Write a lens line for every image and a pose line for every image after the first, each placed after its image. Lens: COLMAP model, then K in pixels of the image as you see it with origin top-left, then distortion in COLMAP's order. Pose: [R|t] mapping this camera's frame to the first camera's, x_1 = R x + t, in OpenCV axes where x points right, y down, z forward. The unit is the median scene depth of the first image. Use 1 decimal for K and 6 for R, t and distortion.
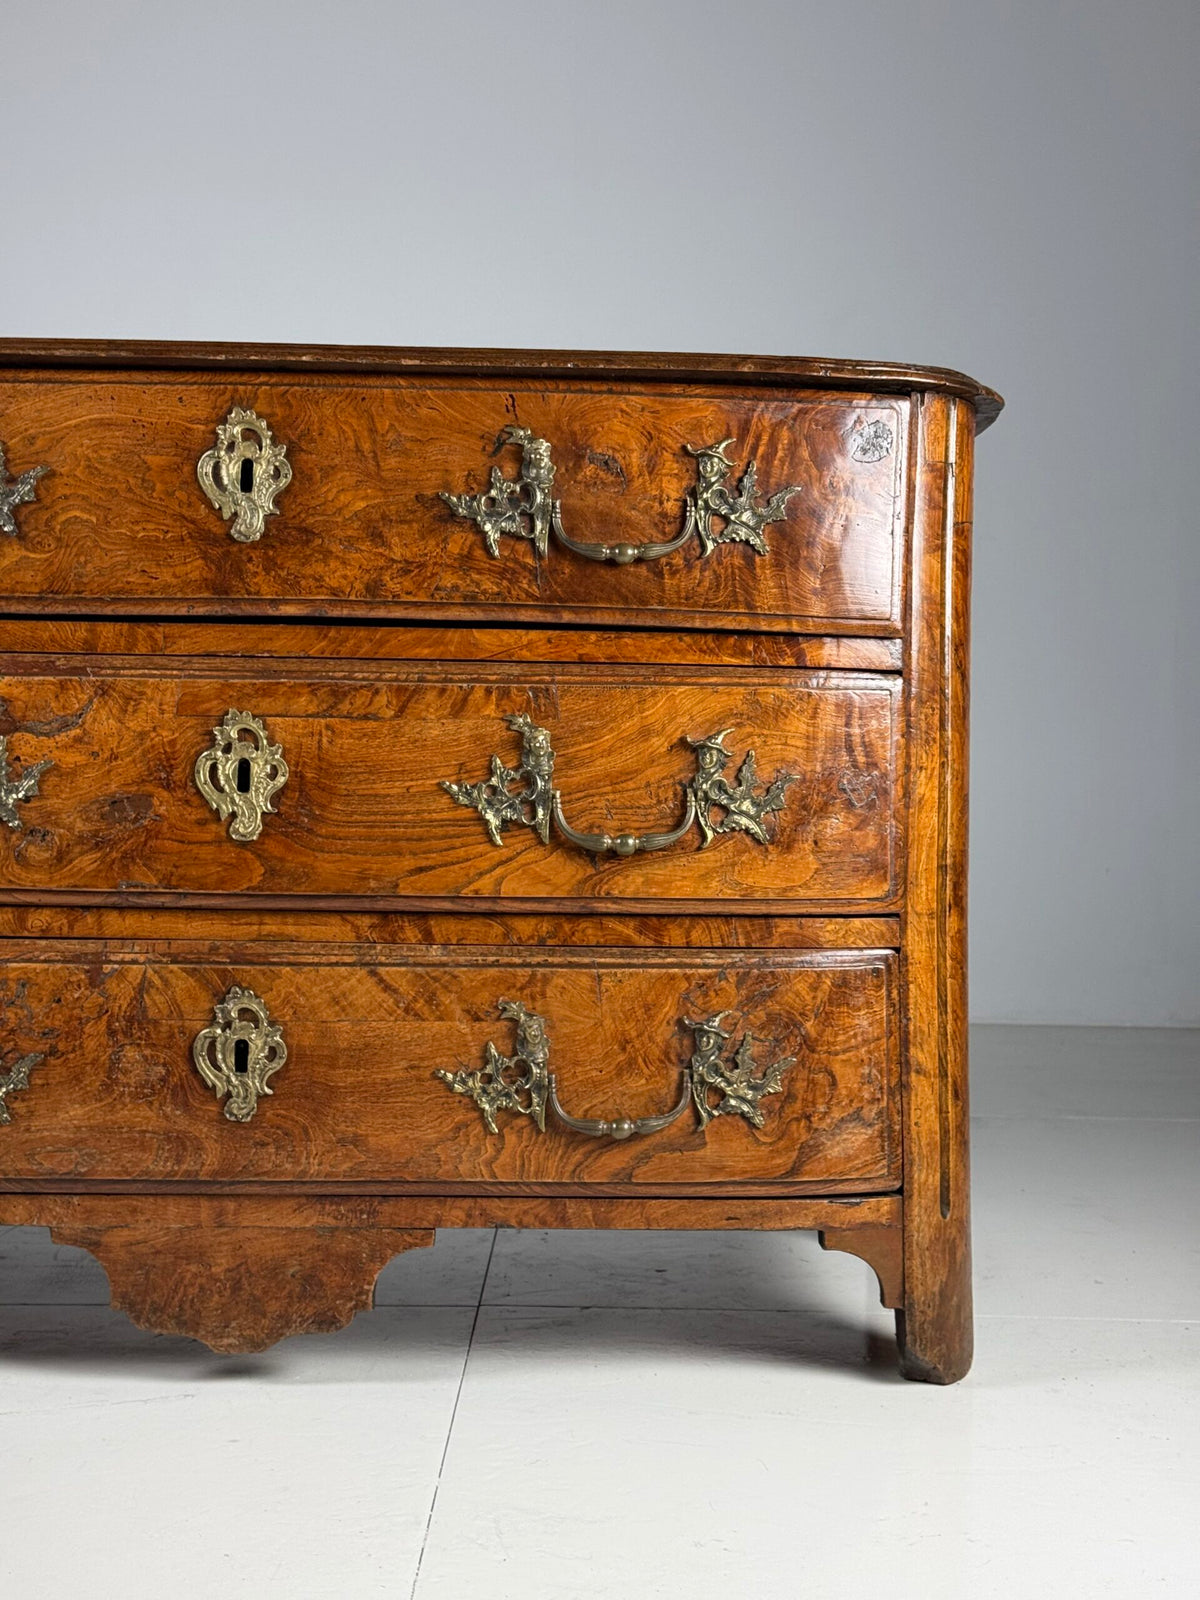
lens RADIAL K [[2177.7, 0, 567.8], [0, 2177.7, 797.6], [0, 0, 1]] dist [0.141547, -0.010886]
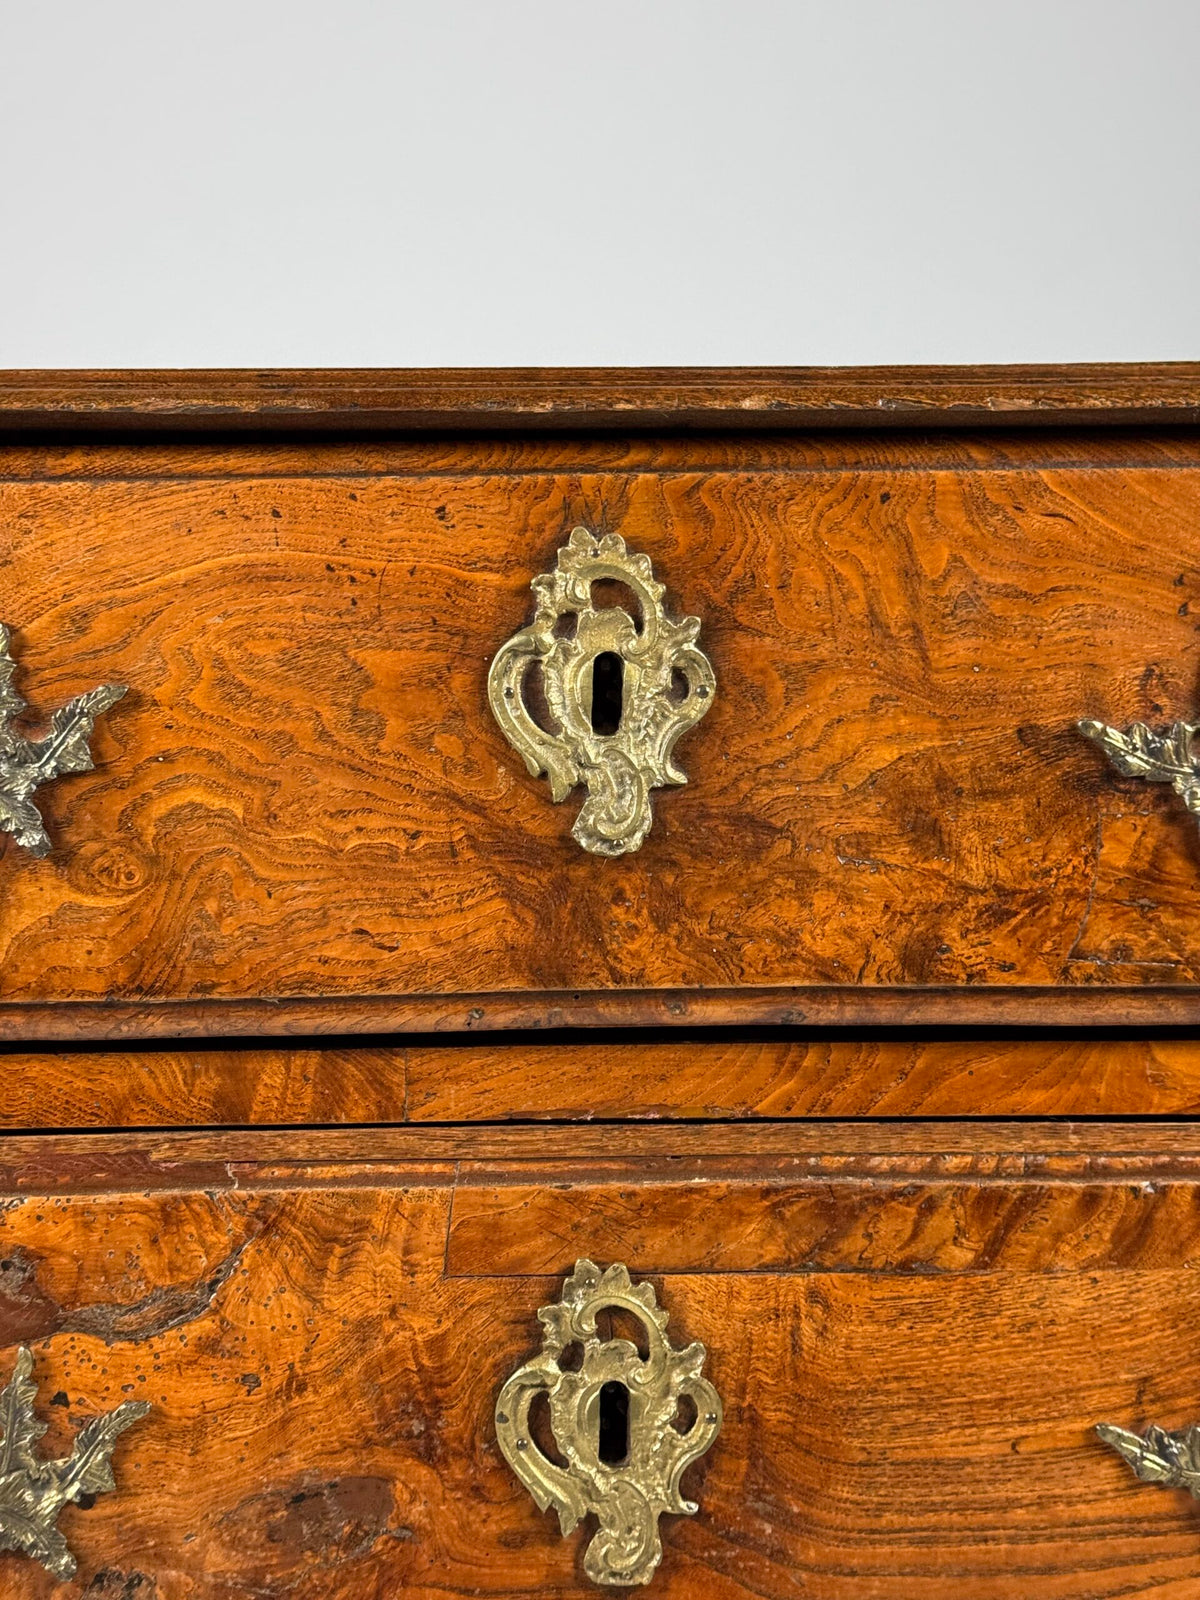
lens RADIAL K [[2209.6, 0, 600.0], [0, 2209.6, 800.0], [0, 0, 1]] dist [0.161664, -0.294723]
pose [[0.999443, -0.025374, 0.021688, -0.156932], [0.024905, 0.999455, 0.021650, -0.135613], [-0.022225, -0.021097, 0.999530, 0.584286]]
